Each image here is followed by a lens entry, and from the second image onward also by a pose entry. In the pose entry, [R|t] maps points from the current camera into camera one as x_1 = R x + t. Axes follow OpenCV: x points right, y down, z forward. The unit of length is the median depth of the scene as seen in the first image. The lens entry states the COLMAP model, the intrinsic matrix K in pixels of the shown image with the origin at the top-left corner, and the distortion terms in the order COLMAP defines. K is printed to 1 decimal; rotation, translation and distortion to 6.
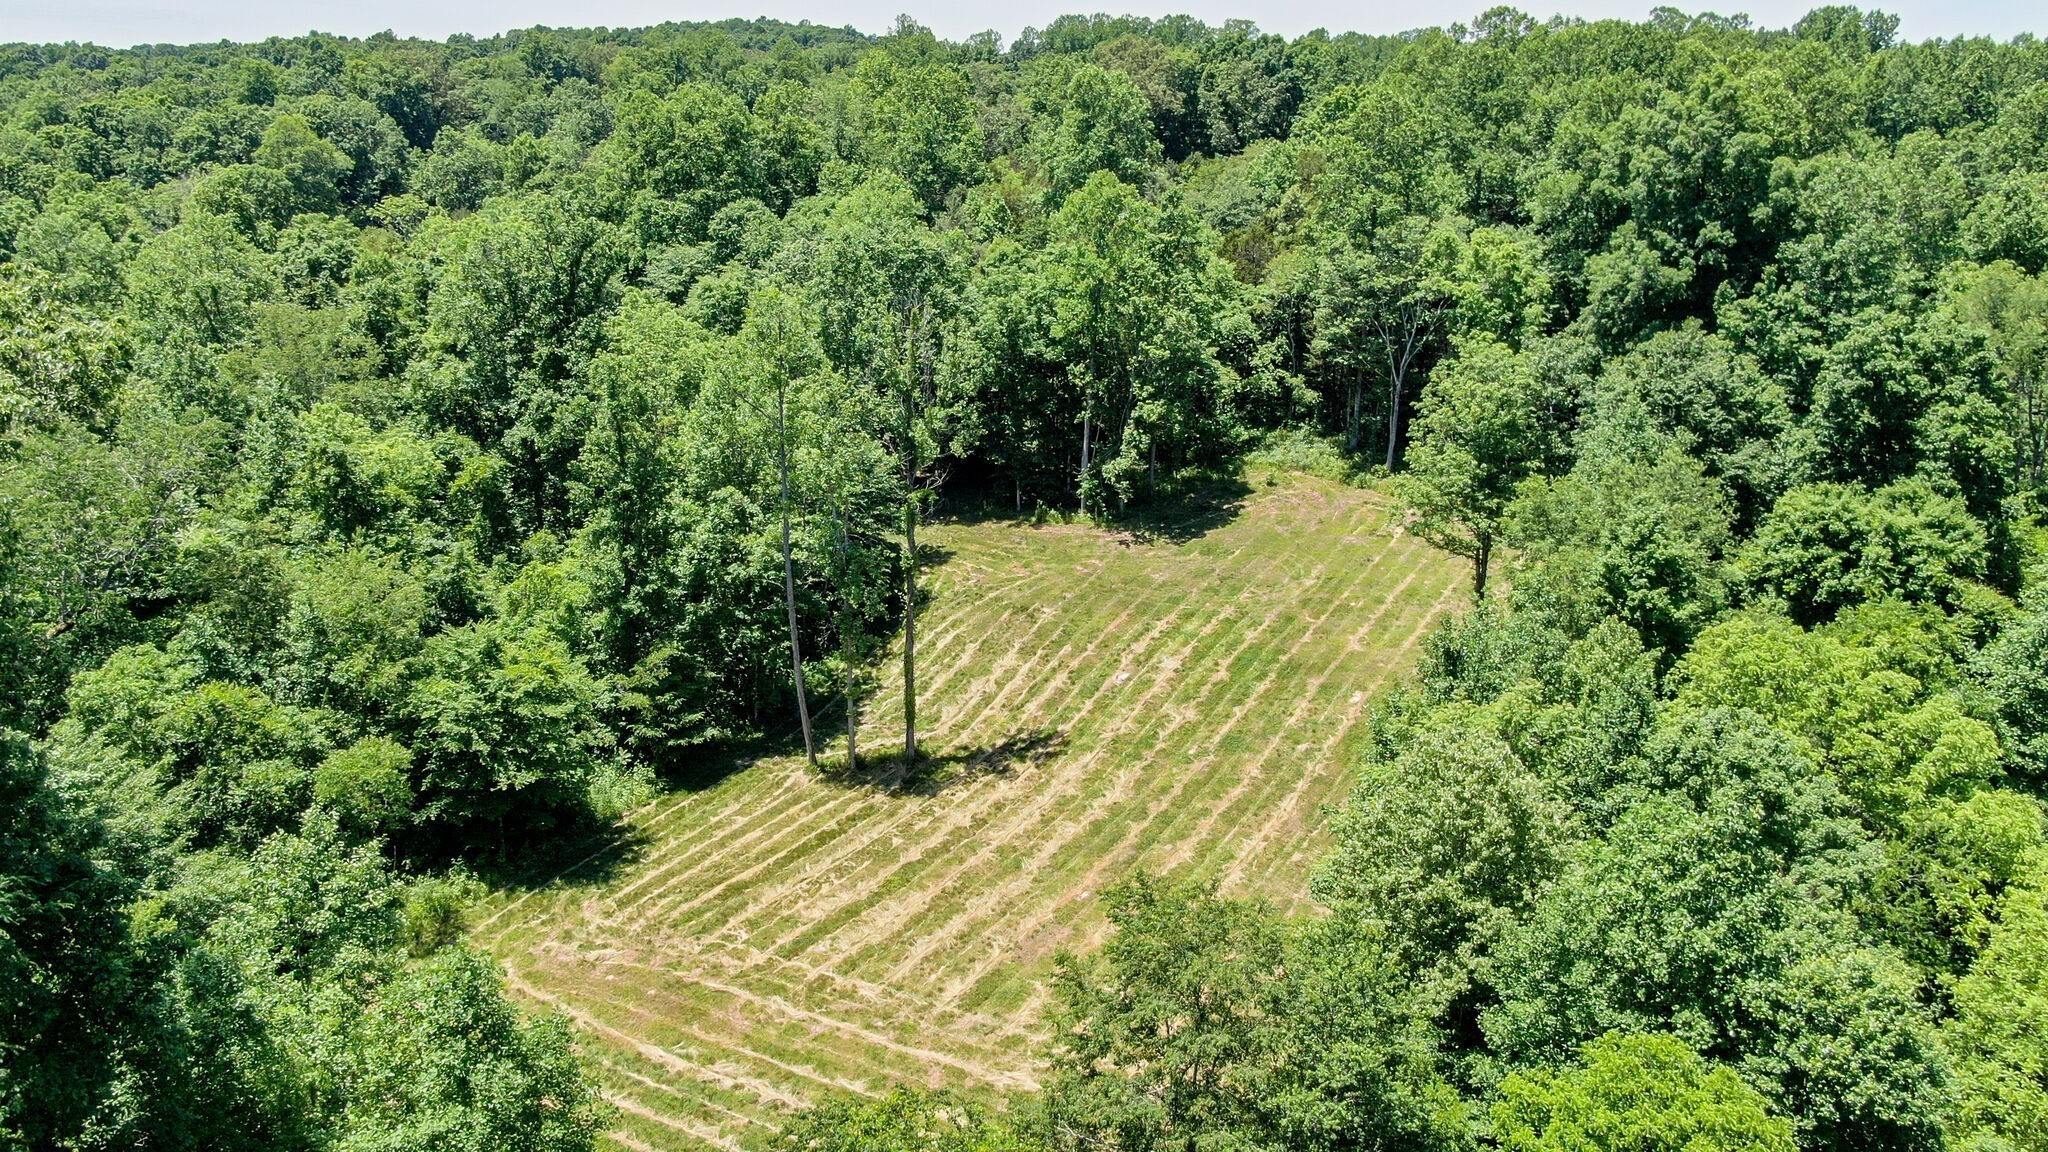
lens RADIAL K [[1444.2, 0, 1024.0], [0, 1444.2, 576.0], [0, 0, 1]] dist [-0.002679, 0.007435]
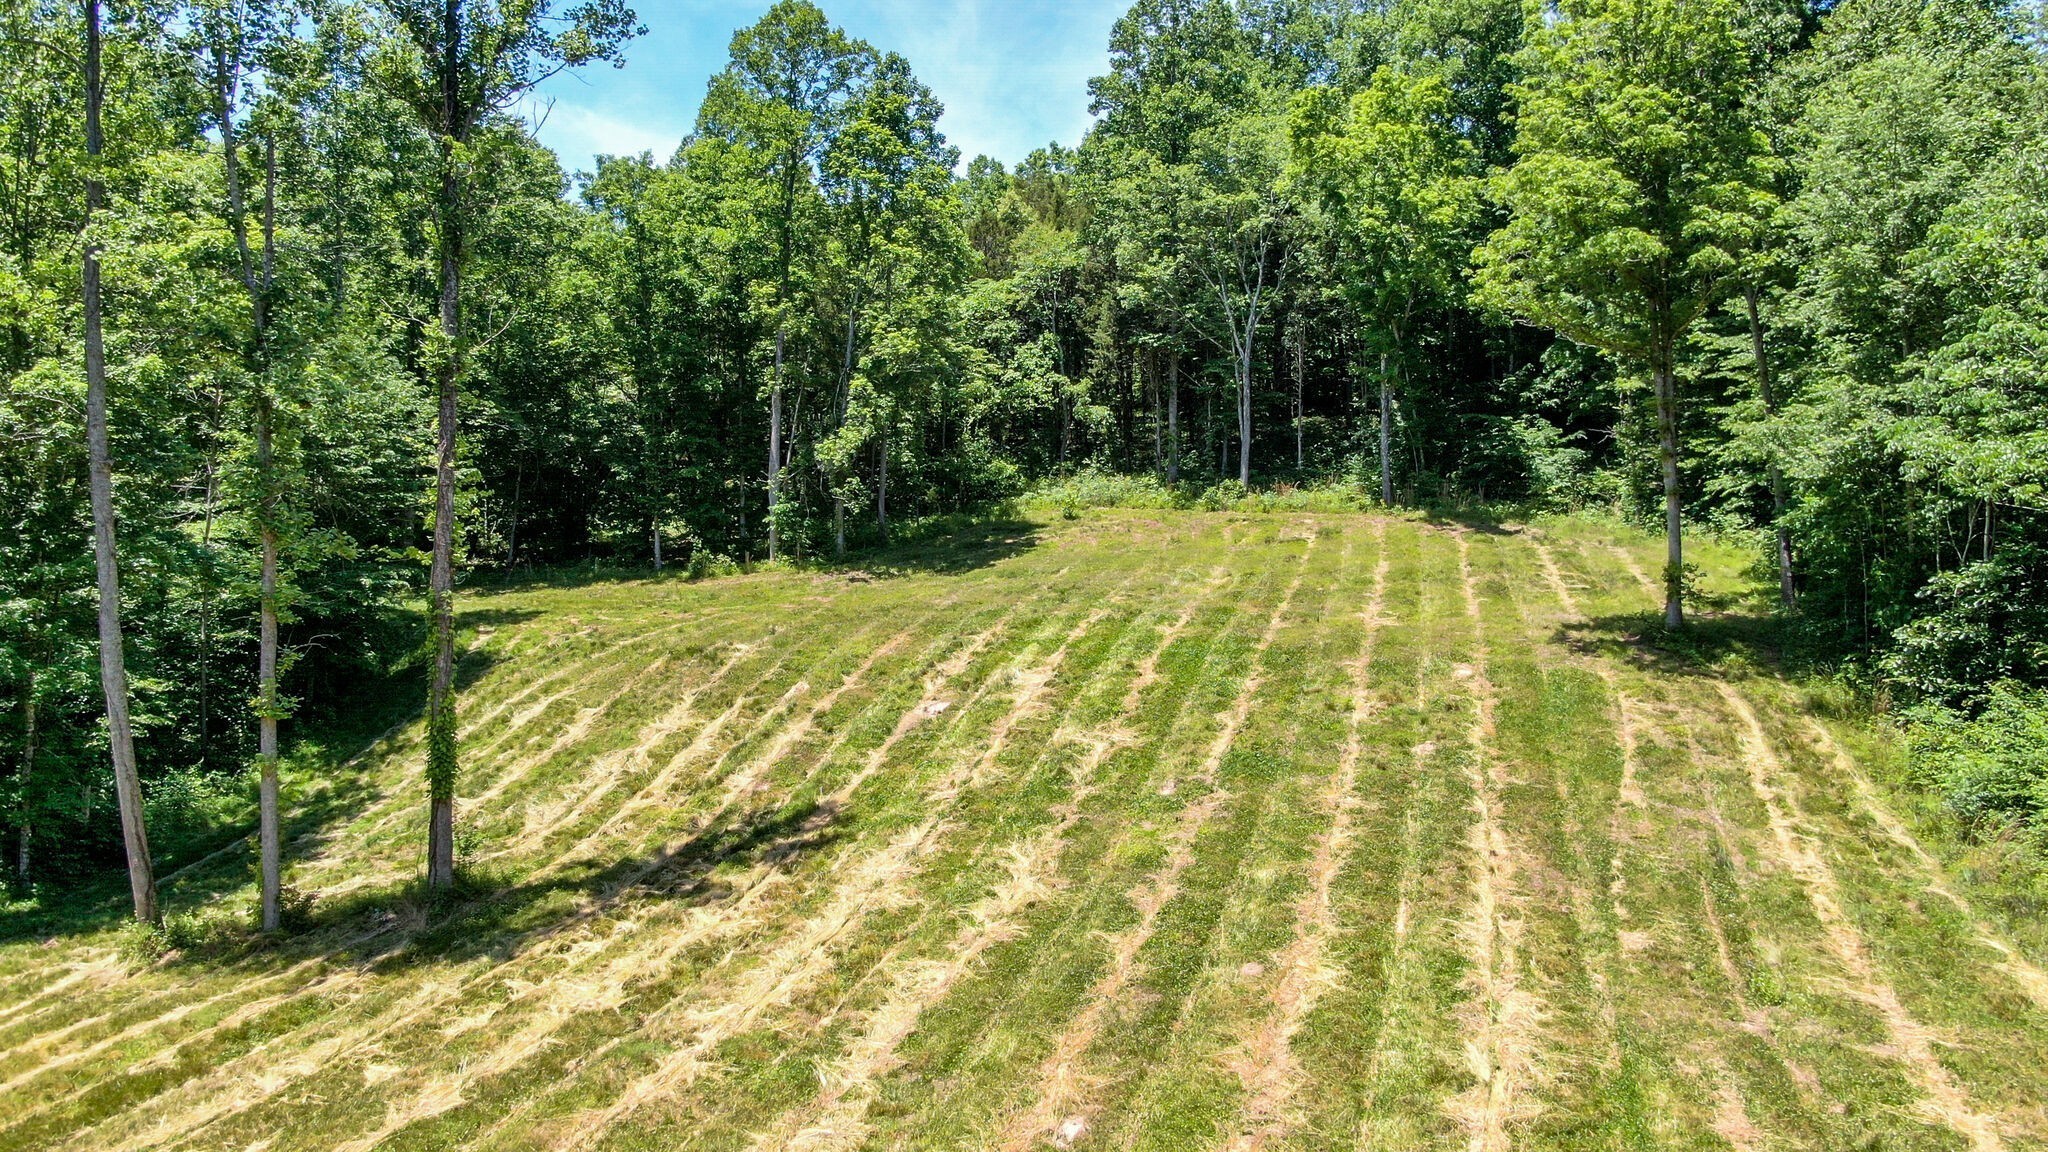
lens RADIAL K [[1444.2, 0, 1024.0], [0, 1444.2, 576.0], [0, 0, 1]] dist [-0.002679, 0.007435]
pose [[0.959062, -0.018921, 0.282565, -0.035659], [0.088743, 0.967591, -0.236415, 0.143478], [-0.268934, 0.251812, 0.929659, 0.561187]]
